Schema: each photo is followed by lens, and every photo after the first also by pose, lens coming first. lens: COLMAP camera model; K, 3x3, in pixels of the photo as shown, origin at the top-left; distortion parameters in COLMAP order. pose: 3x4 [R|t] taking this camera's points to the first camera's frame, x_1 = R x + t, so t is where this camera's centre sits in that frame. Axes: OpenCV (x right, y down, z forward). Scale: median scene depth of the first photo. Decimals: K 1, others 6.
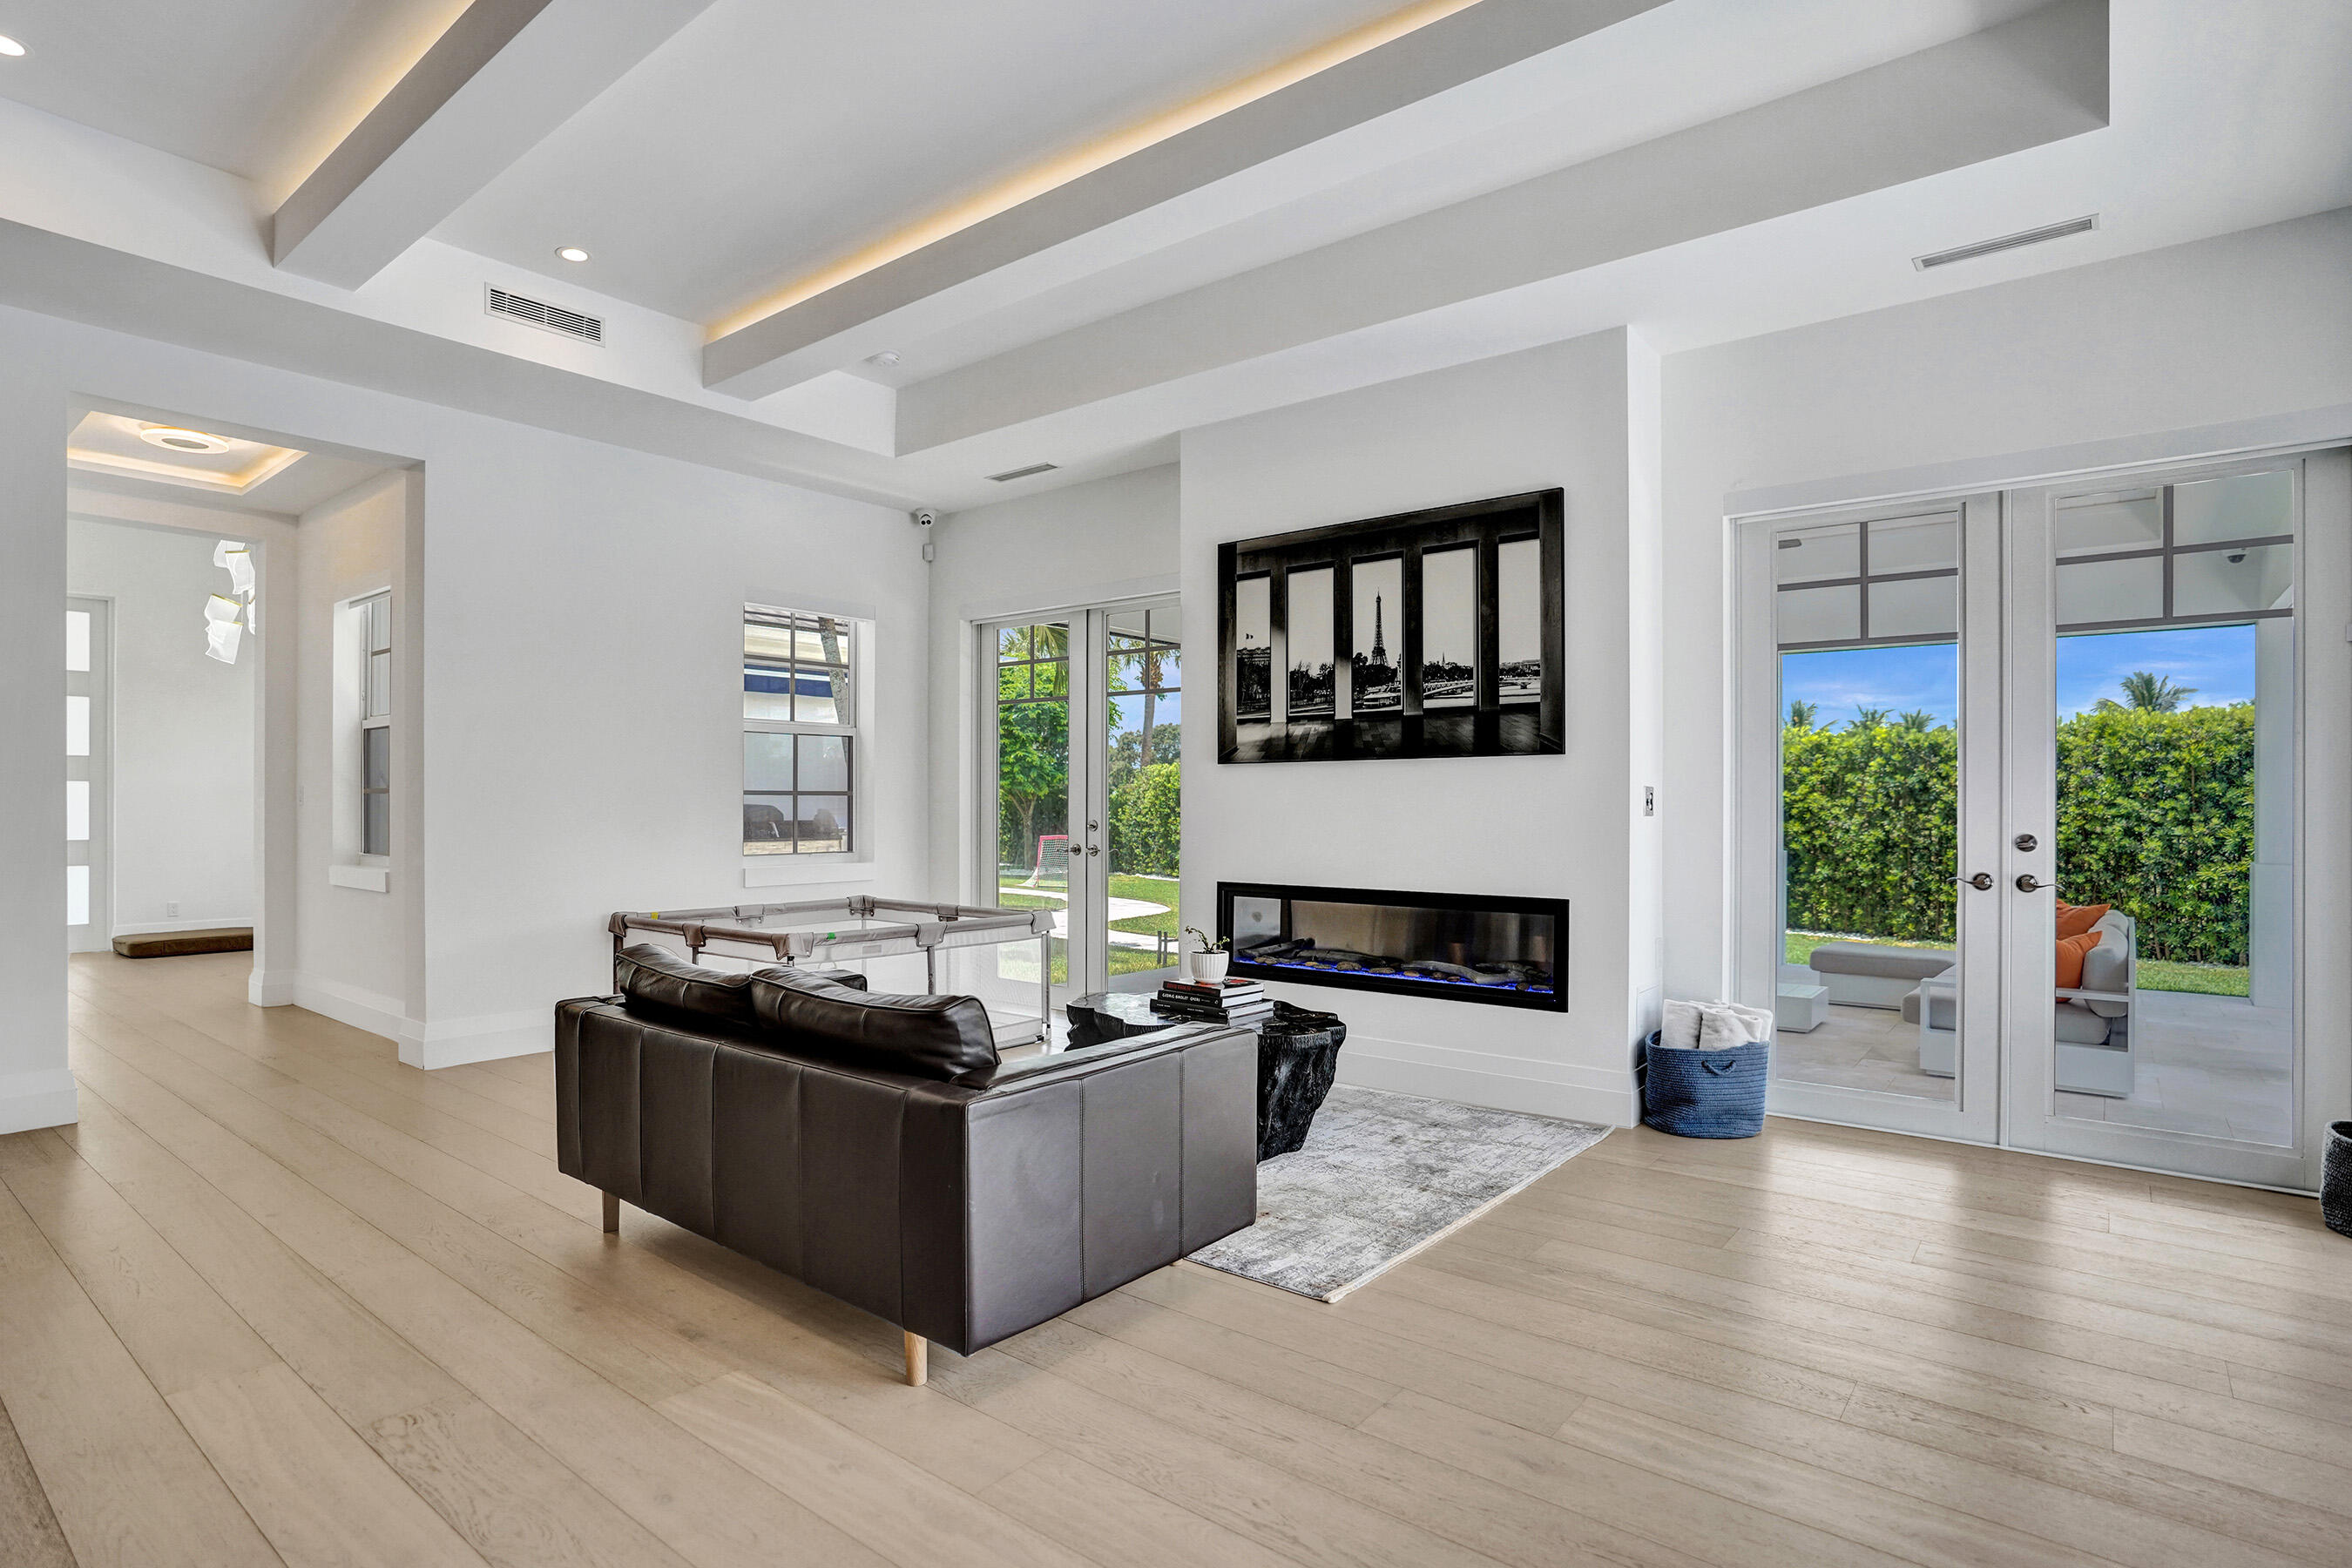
lens RADIAL K [[1213.3, 0, 1176.7], [0, 1213.3, 801.1], [0, 0, 1]] dist [-0.003645, -0.000224]
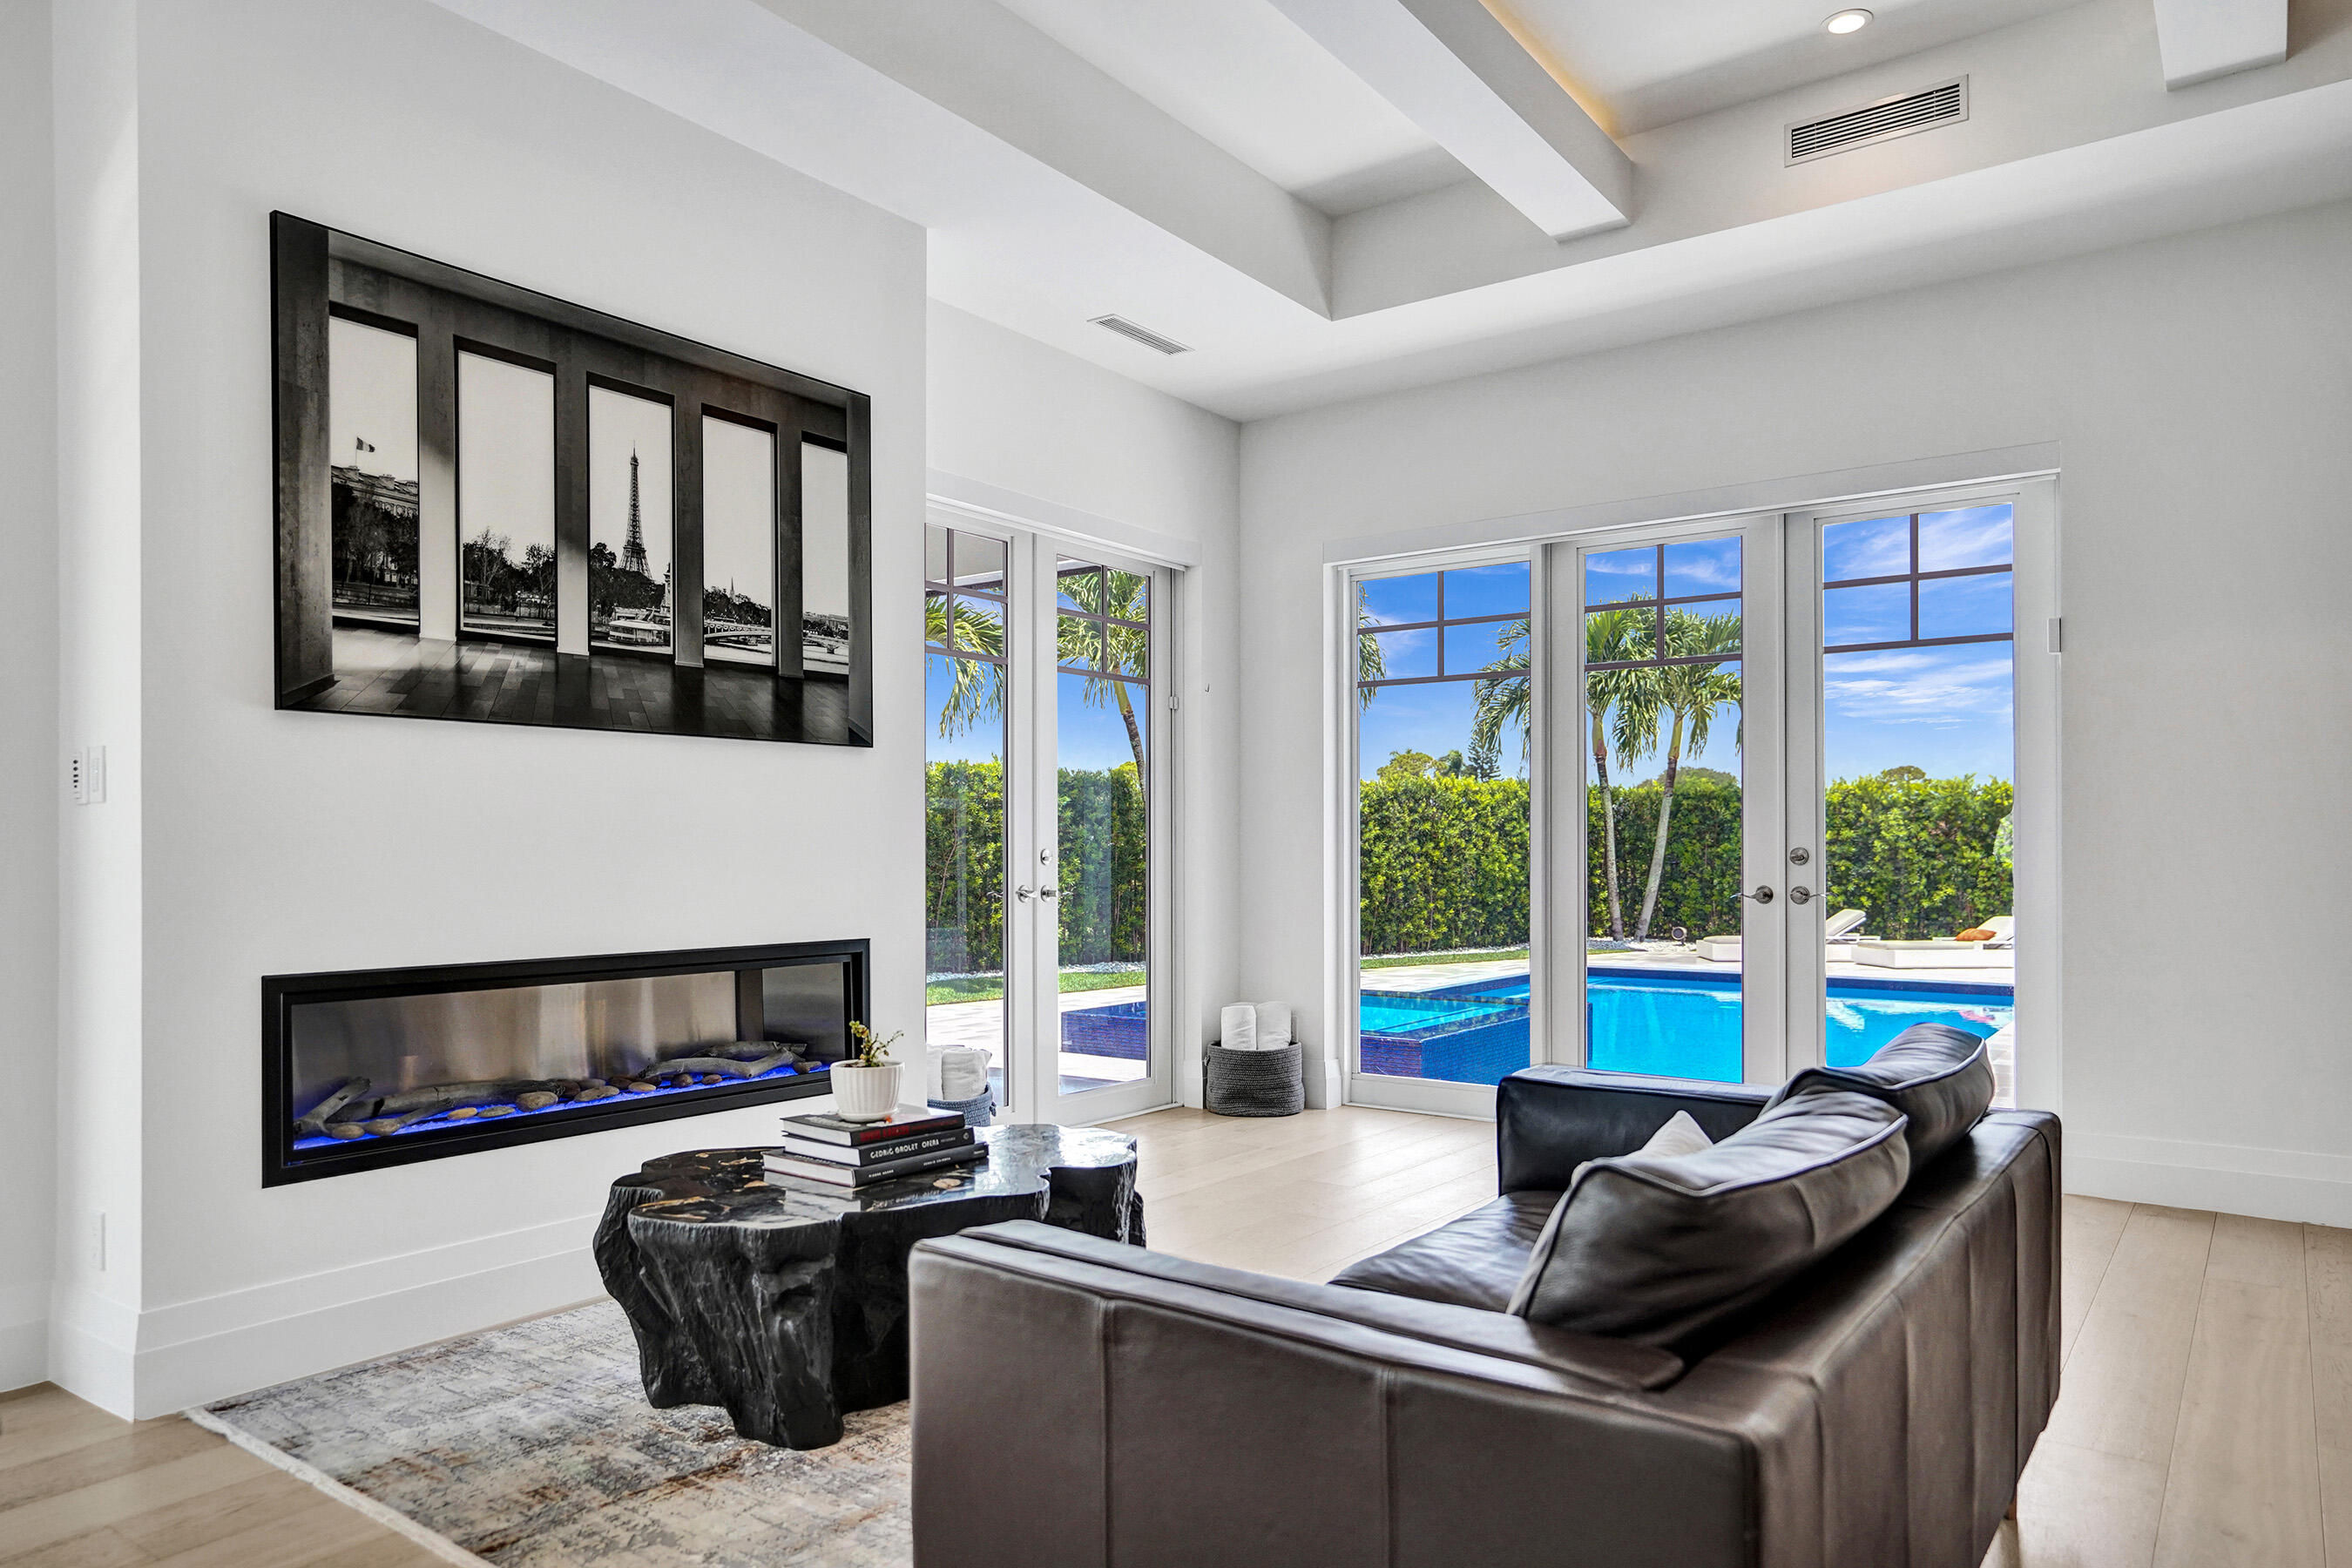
lens RADIAL K [[1528.2, 0, 1184.2], [0, 1528.2, 837.3], [0, 0, 1]] dist [-0.001327, -0.000071]
pose [[-0.034011, 0.002852, 0.999417, -0.580144], [-0.005343, 0.999981, -0.003035, 0.017333], [-0.999407, -0.005443, -0.033996, 0.751826]]
